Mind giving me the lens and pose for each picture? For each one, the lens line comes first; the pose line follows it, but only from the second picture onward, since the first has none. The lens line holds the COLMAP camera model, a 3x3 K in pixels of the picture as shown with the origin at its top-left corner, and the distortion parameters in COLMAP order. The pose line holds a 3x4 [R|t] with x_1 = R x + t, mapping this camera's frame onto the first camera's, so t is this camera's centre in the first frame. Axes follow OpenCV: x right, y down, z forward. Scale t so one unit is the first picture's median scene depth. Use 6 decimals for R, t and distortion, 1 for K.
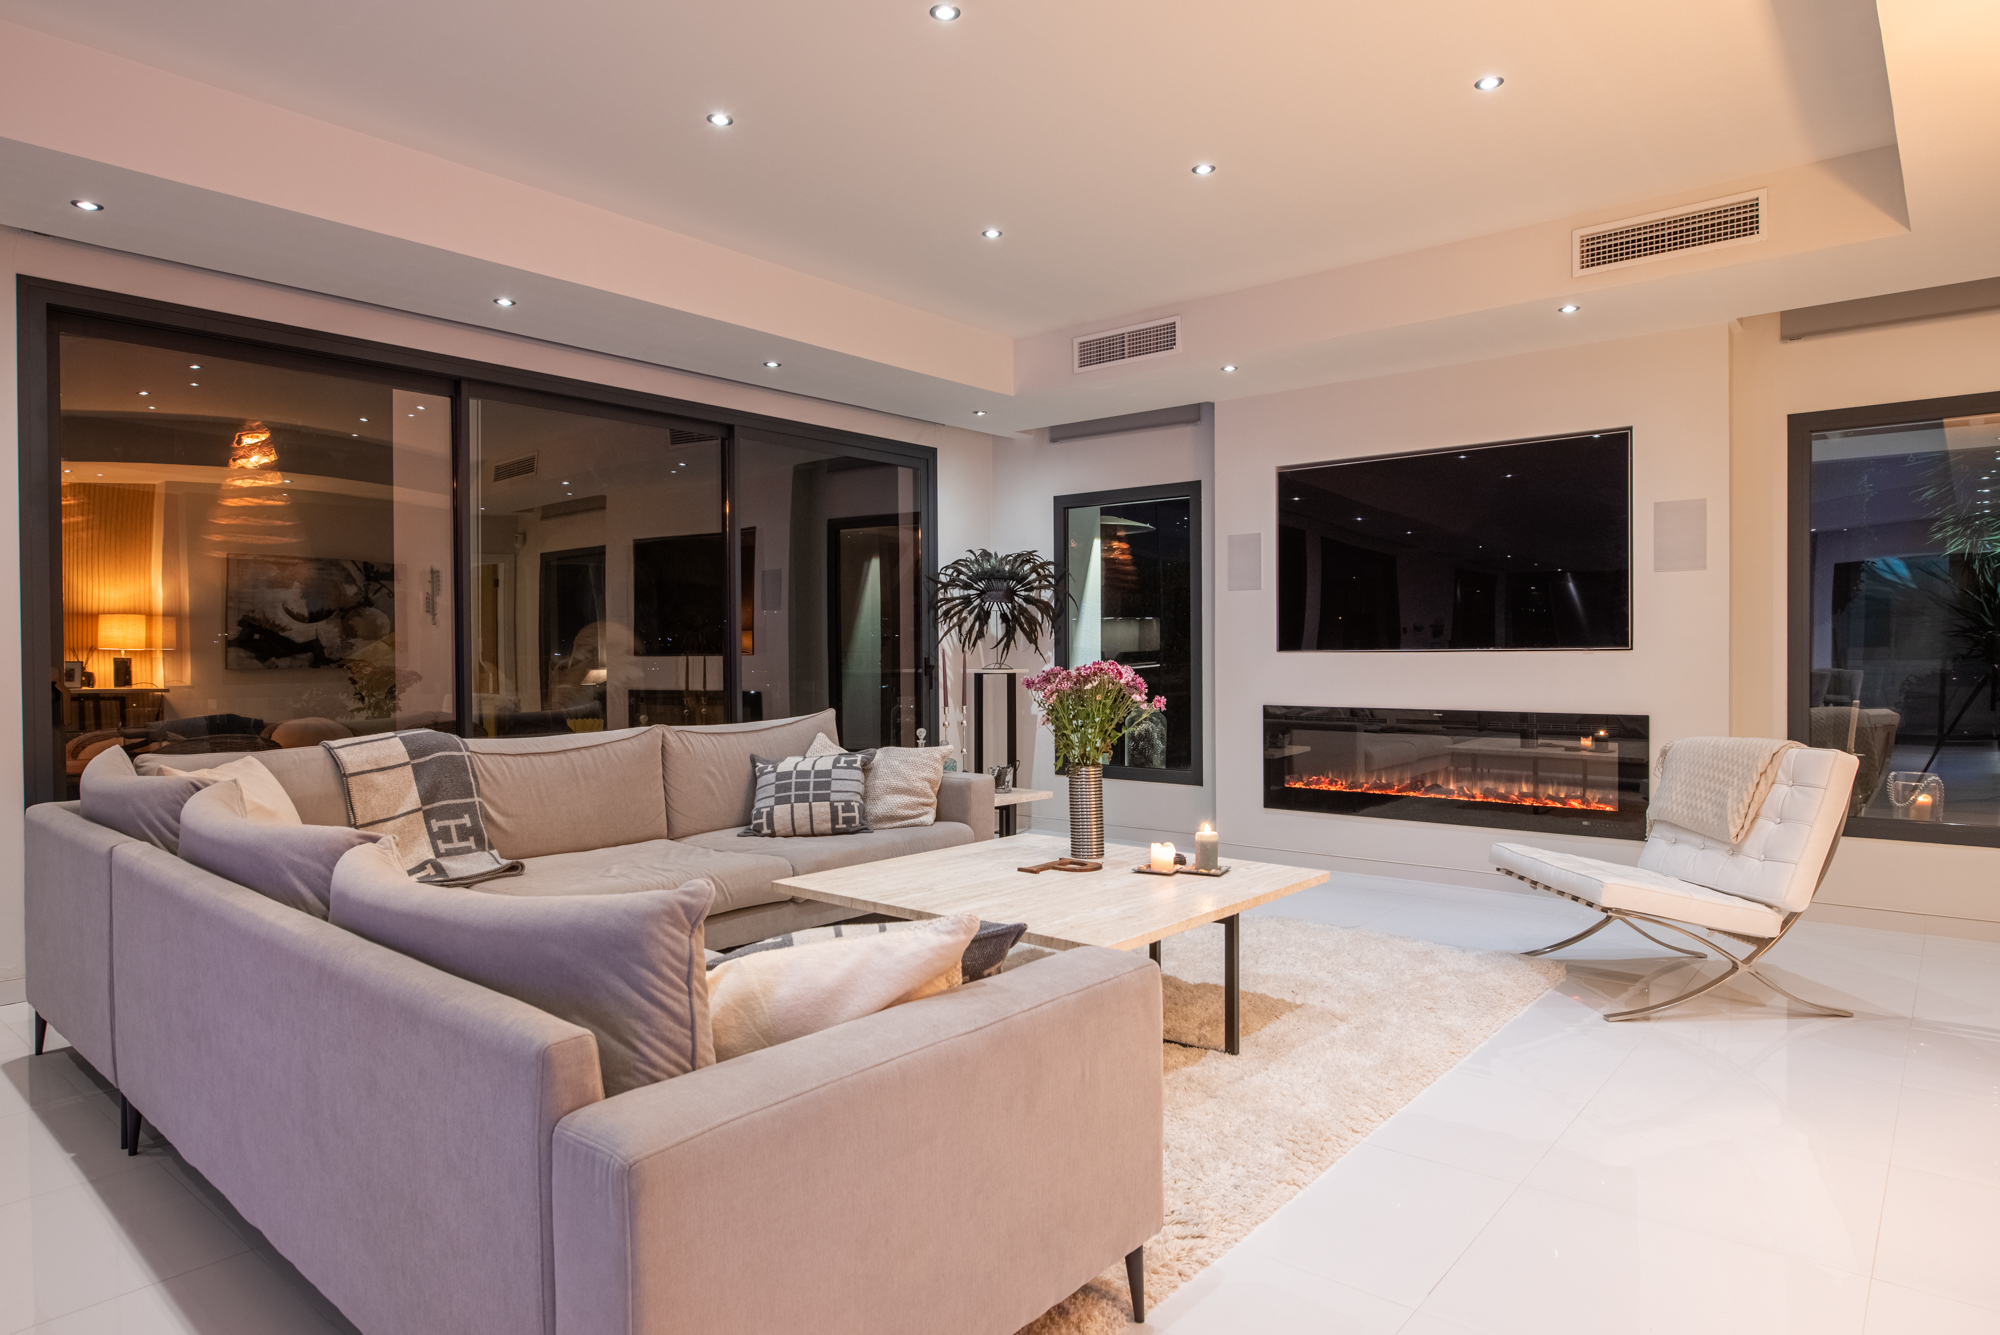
lens RADIAL K [[1105.8, 0, 1013.8], [0, 1105.8, 664.1], [0, 0, 1]] dist [0.013968, -0.003134]
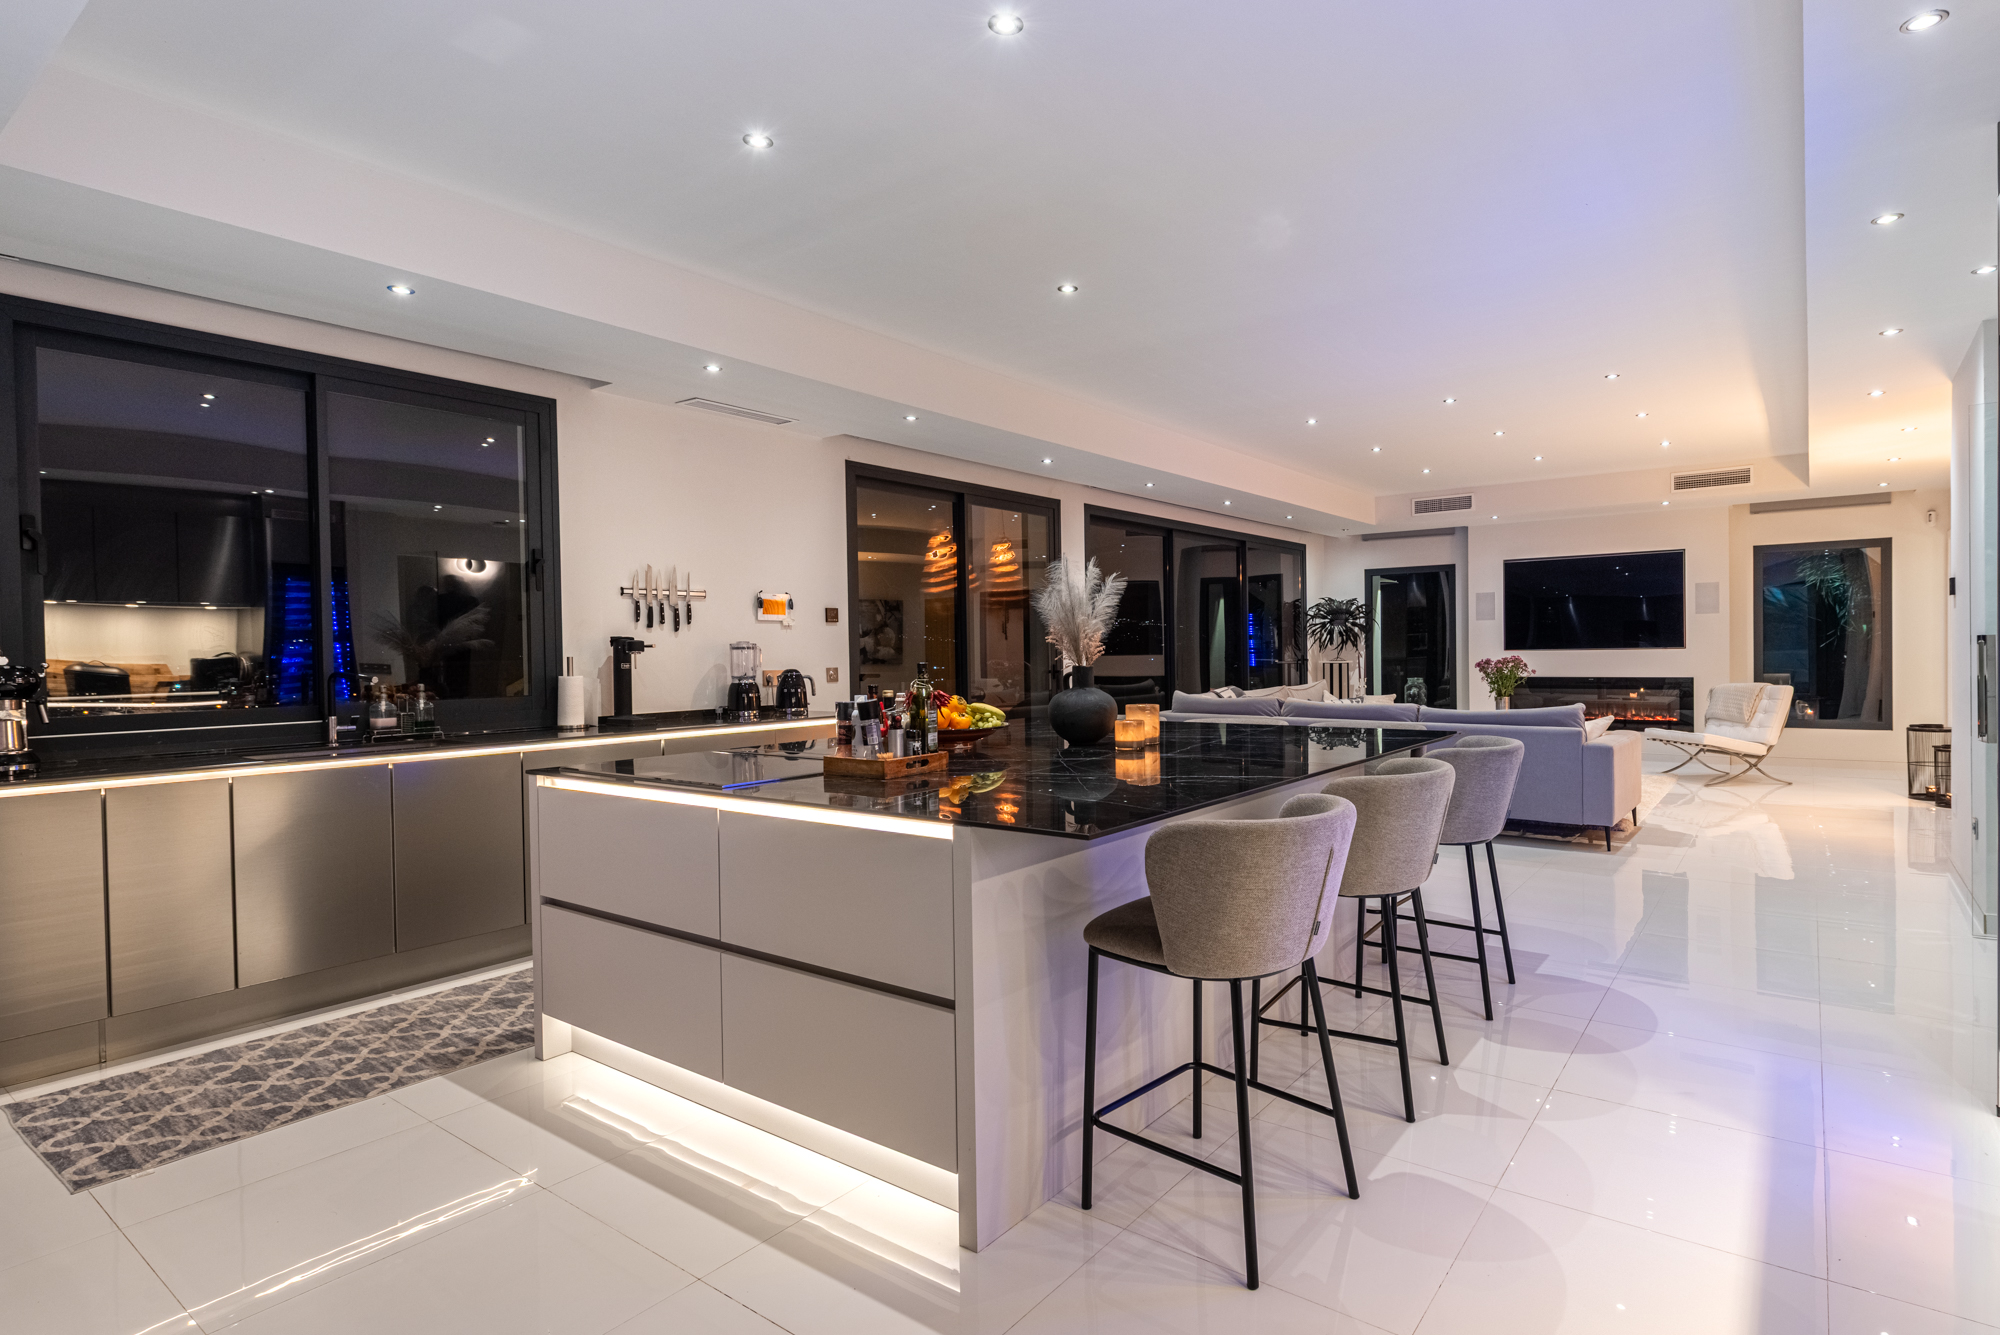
lens RADIAL K [[1050.1, 0, 988.3], [0, 1050.1, 668.7], [0, 0, 1]] dist [0.005206, 0.000640]
pose [[0.998181, -0.009404, 0.059545, -0.744068], [0.009050, 0.999940, 0.006215, 0.001869], [-0.059600, -0.005664, 0.998206, -0.793859]]
